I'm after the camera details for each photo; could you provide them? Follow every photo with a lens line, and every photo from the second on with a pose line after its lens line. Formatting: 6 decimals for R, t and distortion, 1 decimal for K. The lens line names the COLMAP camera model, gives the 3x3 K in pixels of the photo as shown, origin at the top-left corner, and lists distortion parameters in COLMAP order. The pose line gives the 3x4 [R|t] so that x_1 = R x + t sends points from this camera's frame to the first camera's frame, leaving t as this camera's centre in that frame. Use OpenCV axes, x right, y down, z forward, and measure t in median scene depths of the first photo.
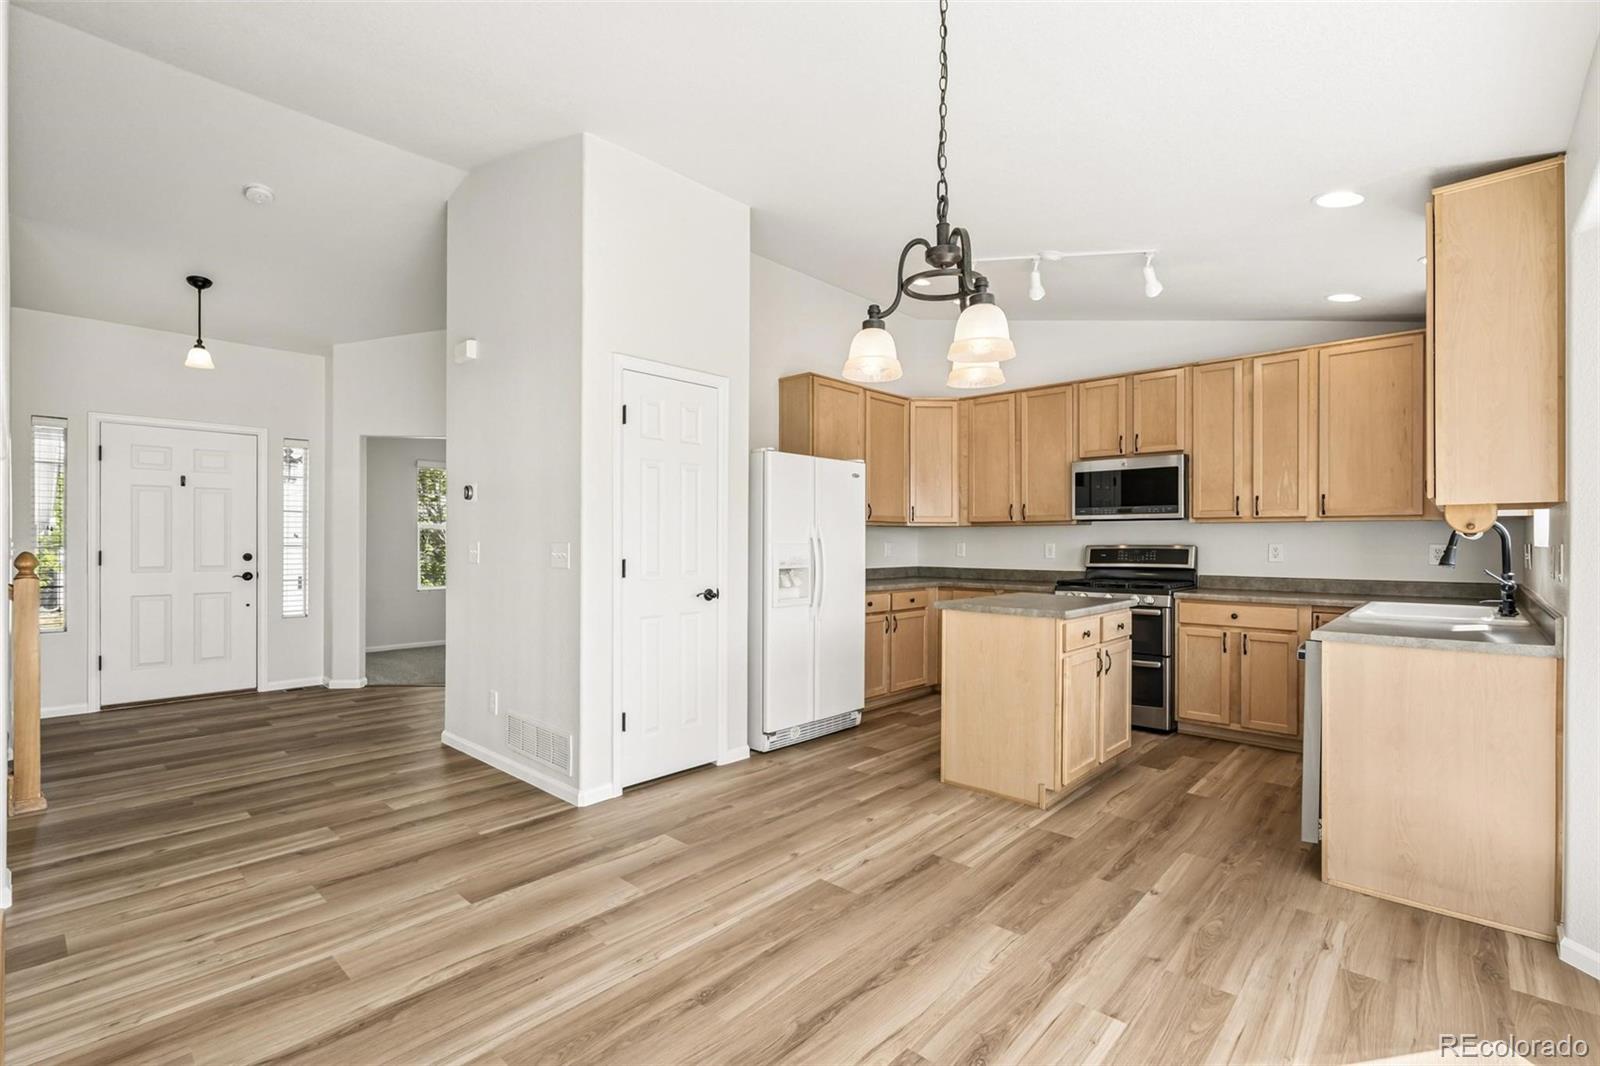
lens RADIAL K [[728.7, 0, 796.2], [0, 728.7, 536.2], [0, 0, 1]] dist [-0.001262, 0.000321]
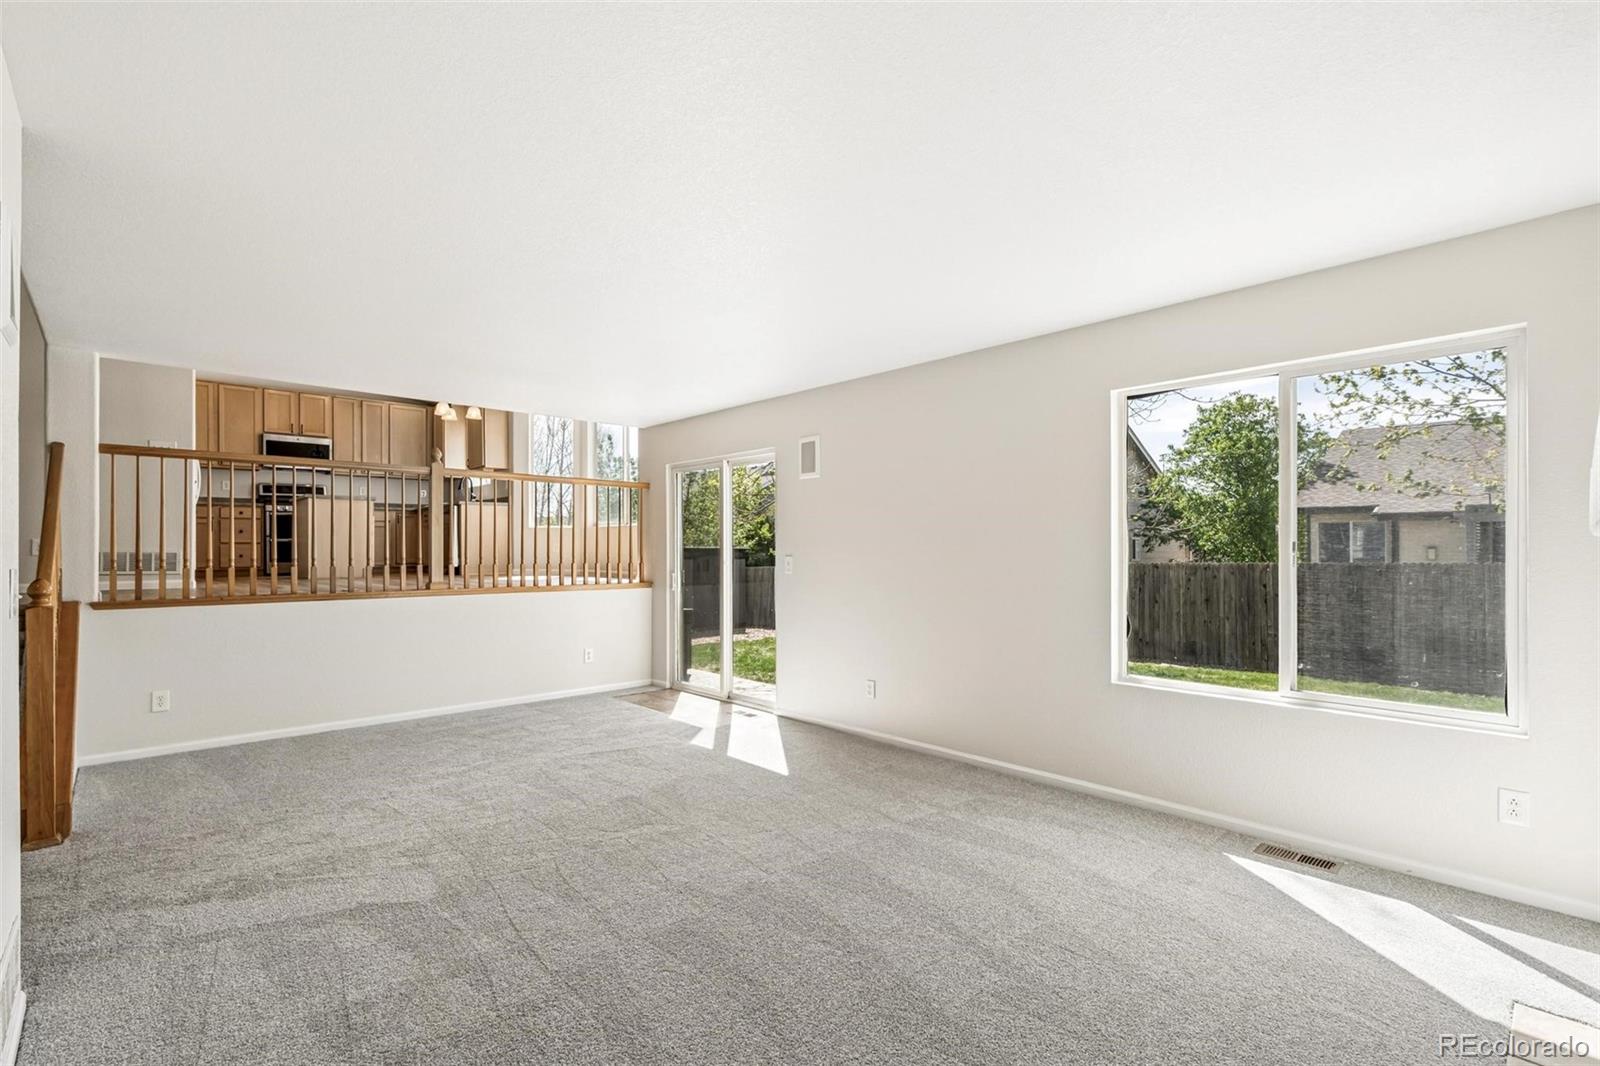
lens RADIAL K [[728.7, 0, 796.2], [0, 728.7, 536.2], [0, 0, 1]] dist [-0.001262, 0.000321]
pose [[0.077949, 0.013374, 0.996868, -2.347991], [-0.005311, 0.999901, -0.012999, 0.308249], [-0.996943, -0.004281, 0.078012, -0.760118]]
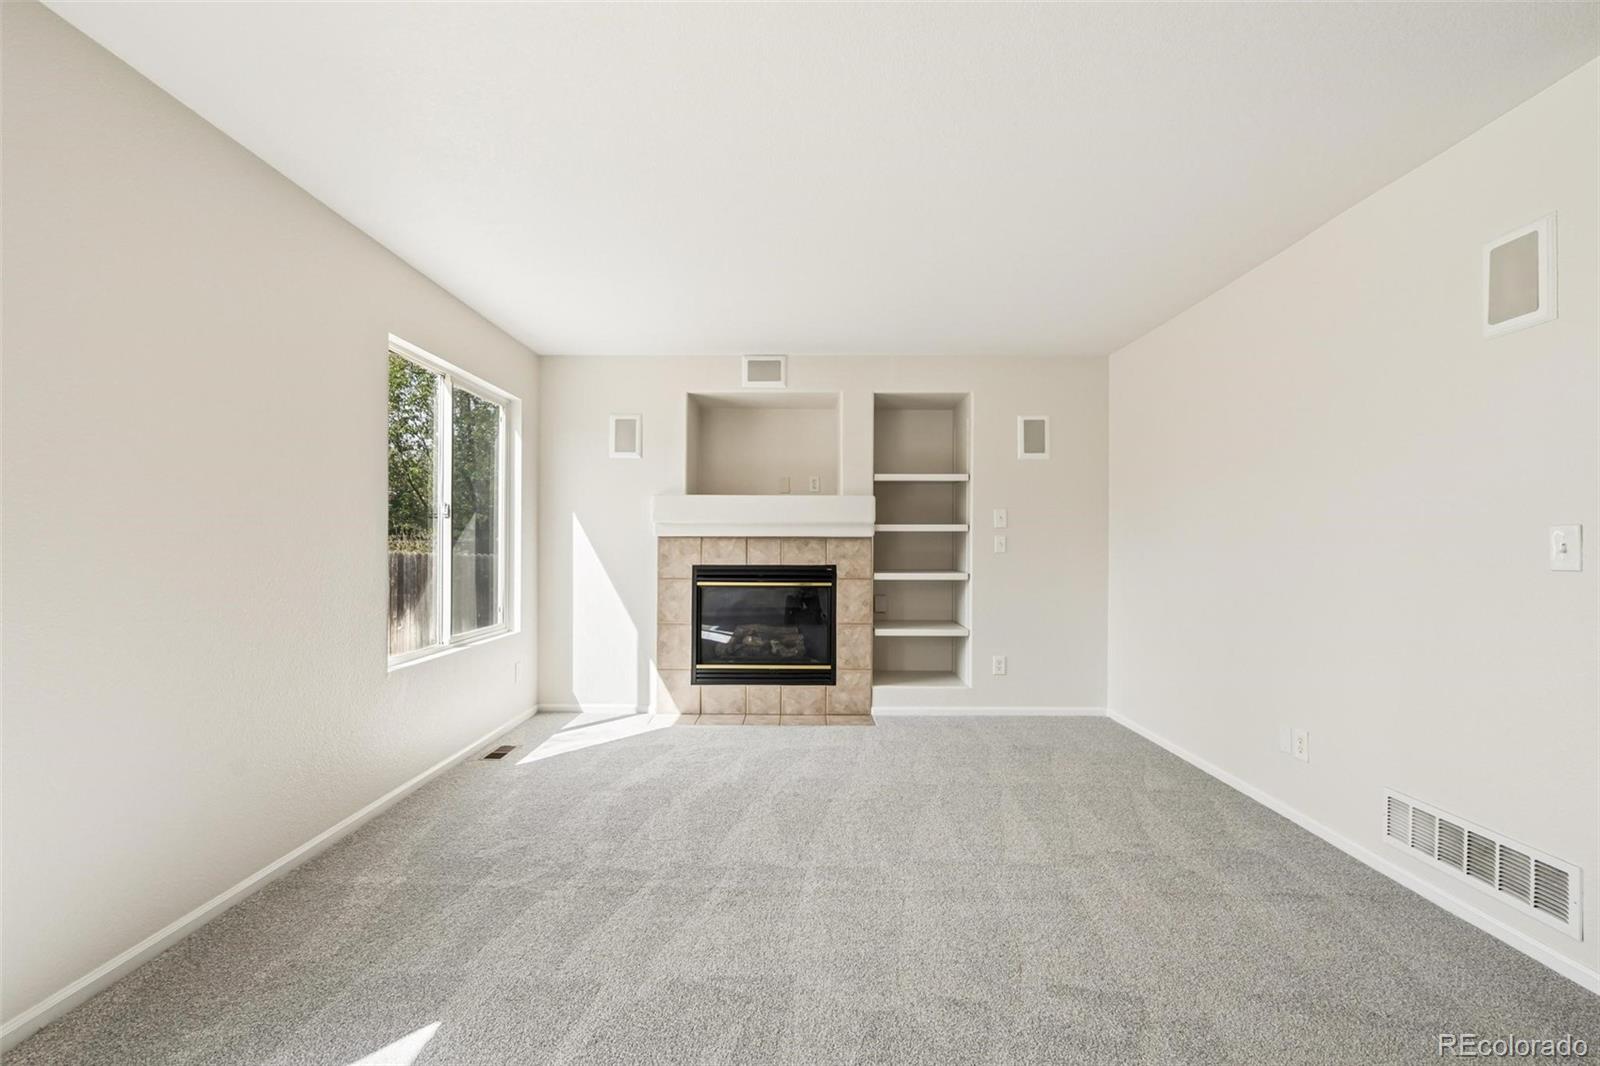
lens RADIAL K [[724.8, 0, 793.0], [0, 724.8, 540.5], [0, 0, 1]] dist [-0.002908, 0.000791]
pose [[-0.746121, -0.010477, -0.665728, -0.743014], [-0.003244, 0.999922, -0.012100, 0.359525], [0.665803, -0.006869, -0.746096, 0.014629]]
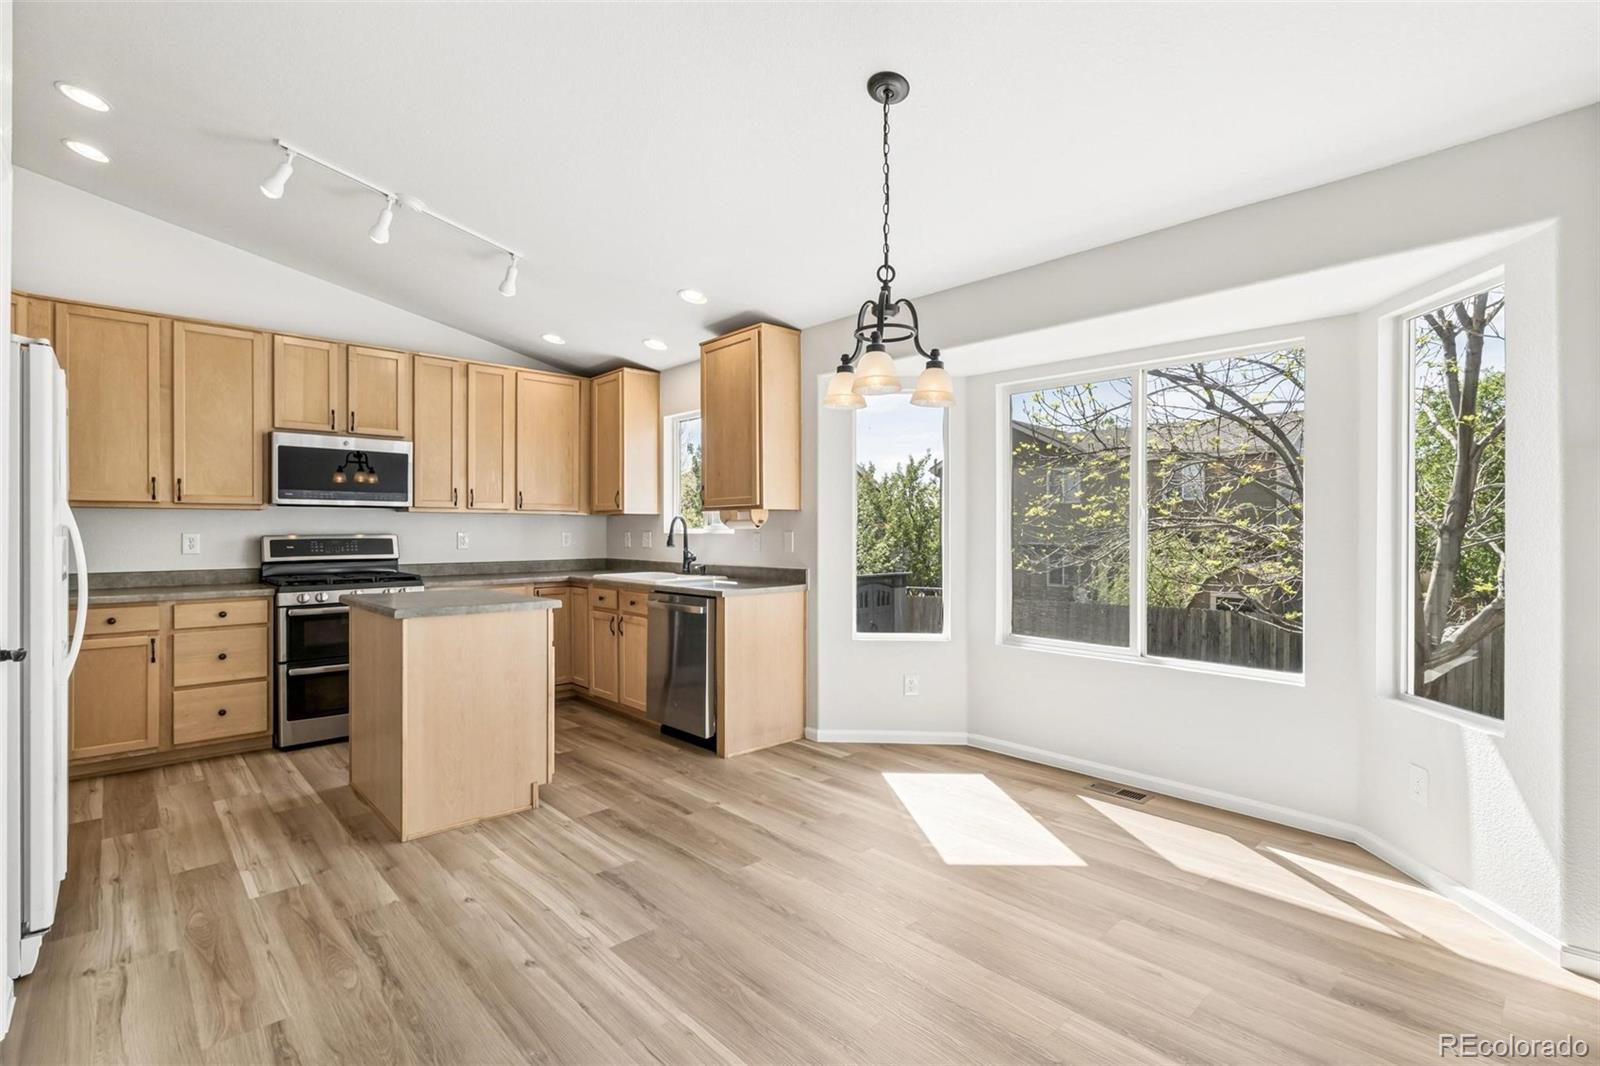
lens RADIAL K [[731.6, 0, 802.8], [0, 731.6, 530.8], [0, 0, 1]] dist [-0.003057, 0.000078]
pose [[0.072140, -0.000262, 0.997395, -0.705255], [-0.007625, 0.999971, 0.000814, 0.003870], [-0.997365, -0.007664, 0.072136, 0.676511]]
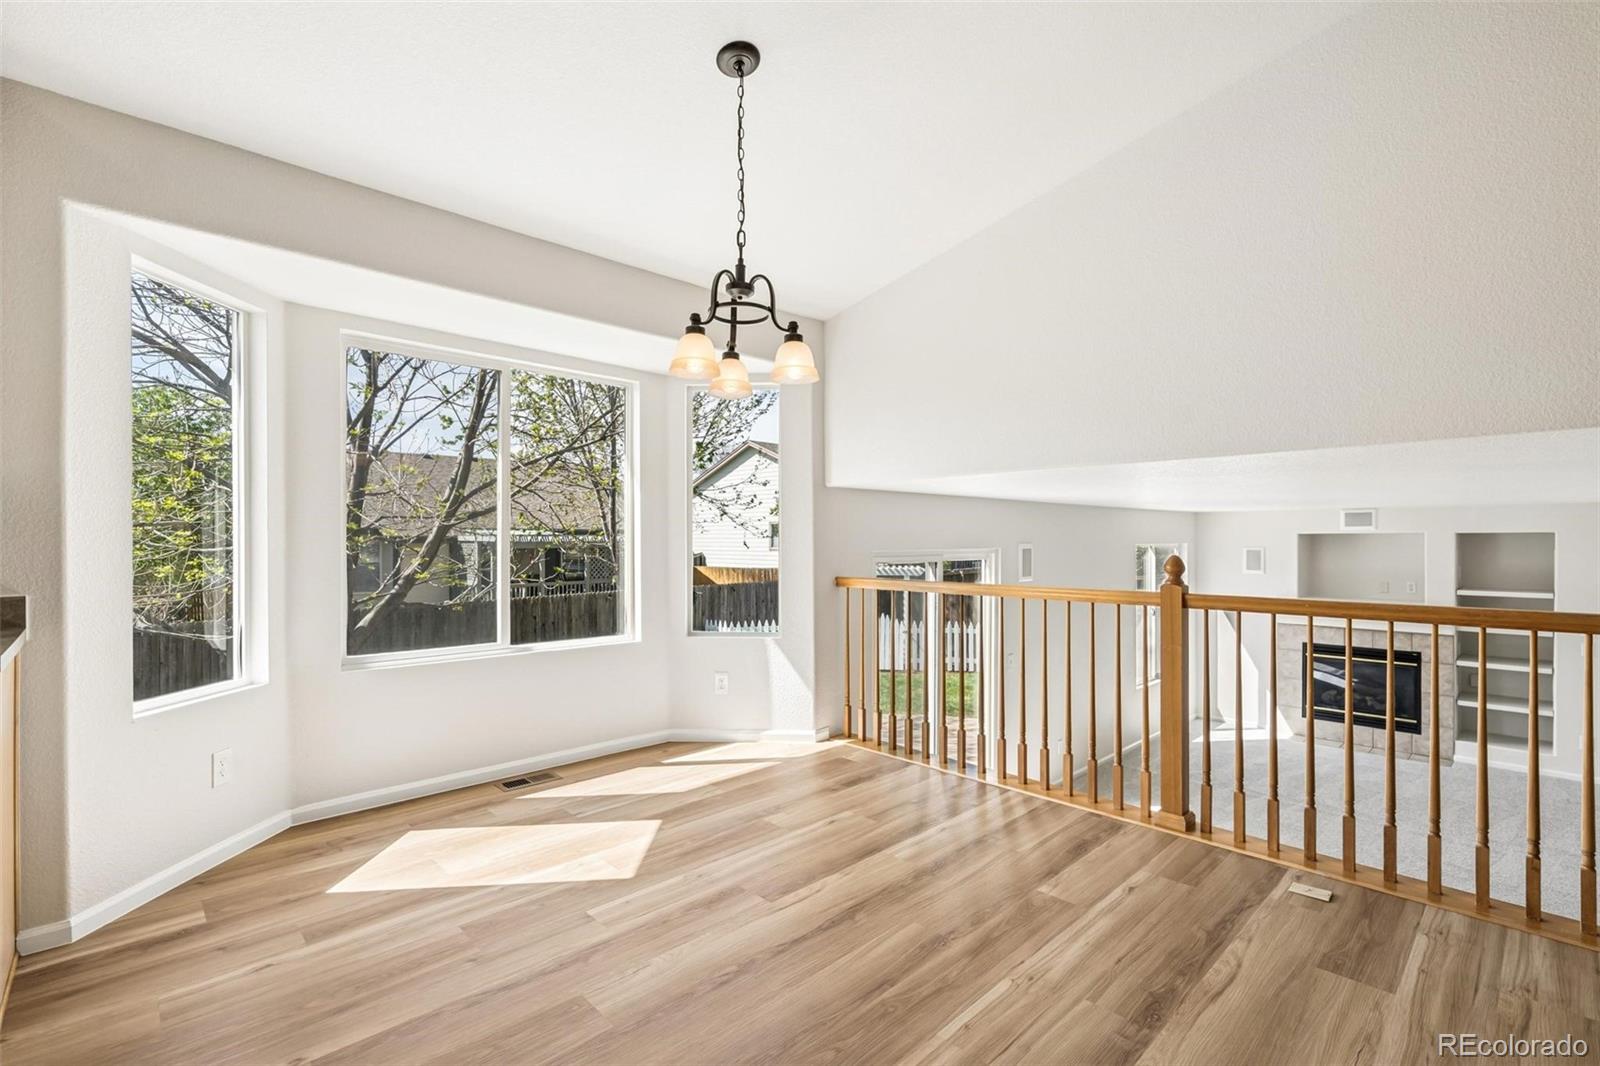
lens RADIAL K [[724.8, 0, 793.0], [0, 724.8, 540.5], [0, 0, 1]] dist [-0.002908, 0.000791]
pose [[-0.997487, -0.003519, 0.070769, 0.013464], [-0.003716, 0.999990, -0.002663, 0.029762], [-0.070758, -0.002920, -0.997489, 1.429654]]
